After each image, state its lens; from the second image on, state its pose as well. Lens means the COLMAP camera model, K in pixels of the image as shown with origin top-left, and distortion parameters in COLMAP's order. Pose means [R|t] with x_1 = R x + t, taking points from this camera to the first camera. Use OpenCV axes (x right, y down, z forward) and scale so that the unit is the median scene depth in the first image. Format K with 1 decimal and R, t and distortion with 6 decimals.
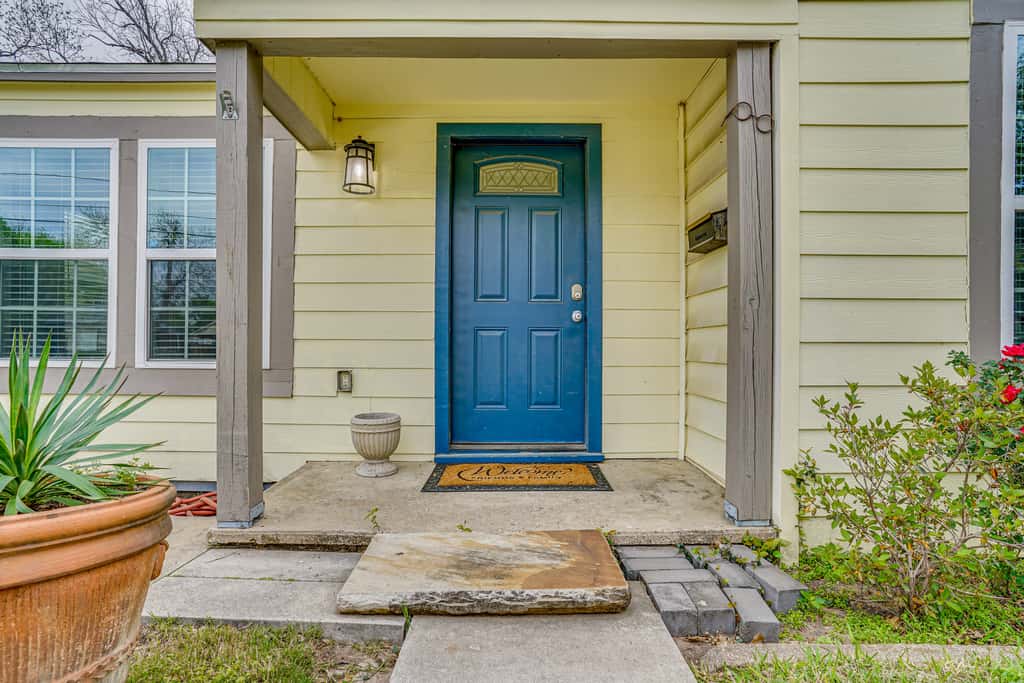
lens RADIAL K [[502.0, 0, 519.2], [0, 502.0, 340.7], [0, 0, 1]] dist [-0.070781, 0.038607]
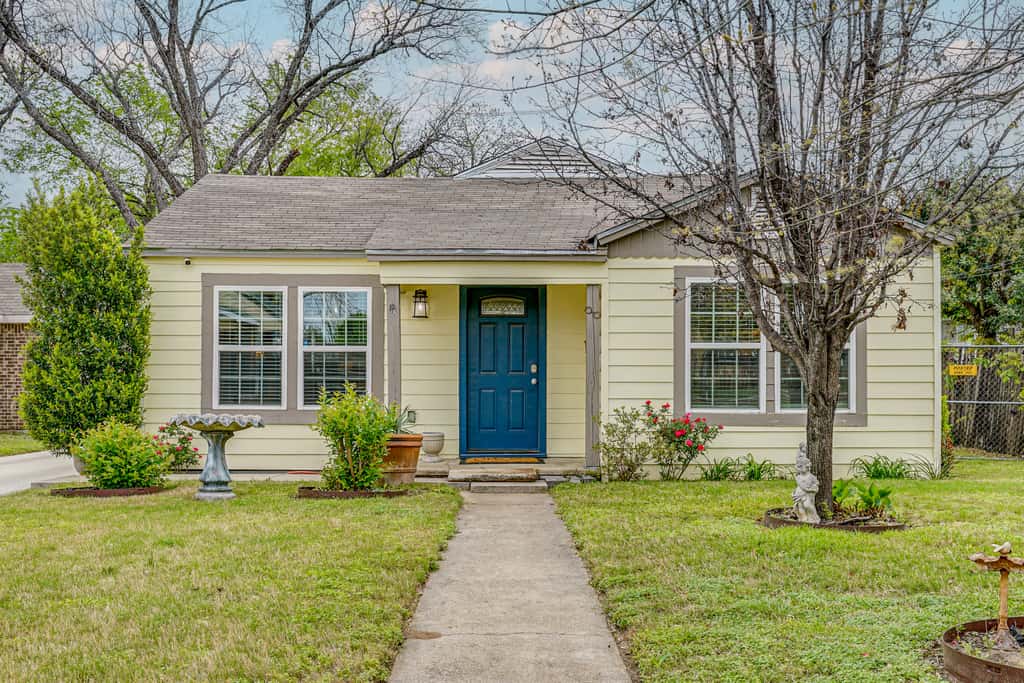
lens RADIAL K [[502.0, 0, 519.2], [0, 502.0, 340.7], [0, 0, 1]] dist [-0.070781, 0.038607]
pose [[0.999512, -0.002406, 0.031151, 0.002090], [0.004953, 0.996625, -0.081941, -0.050322], [-0.030848, 0.082055, 0.996150, -0.917960]]
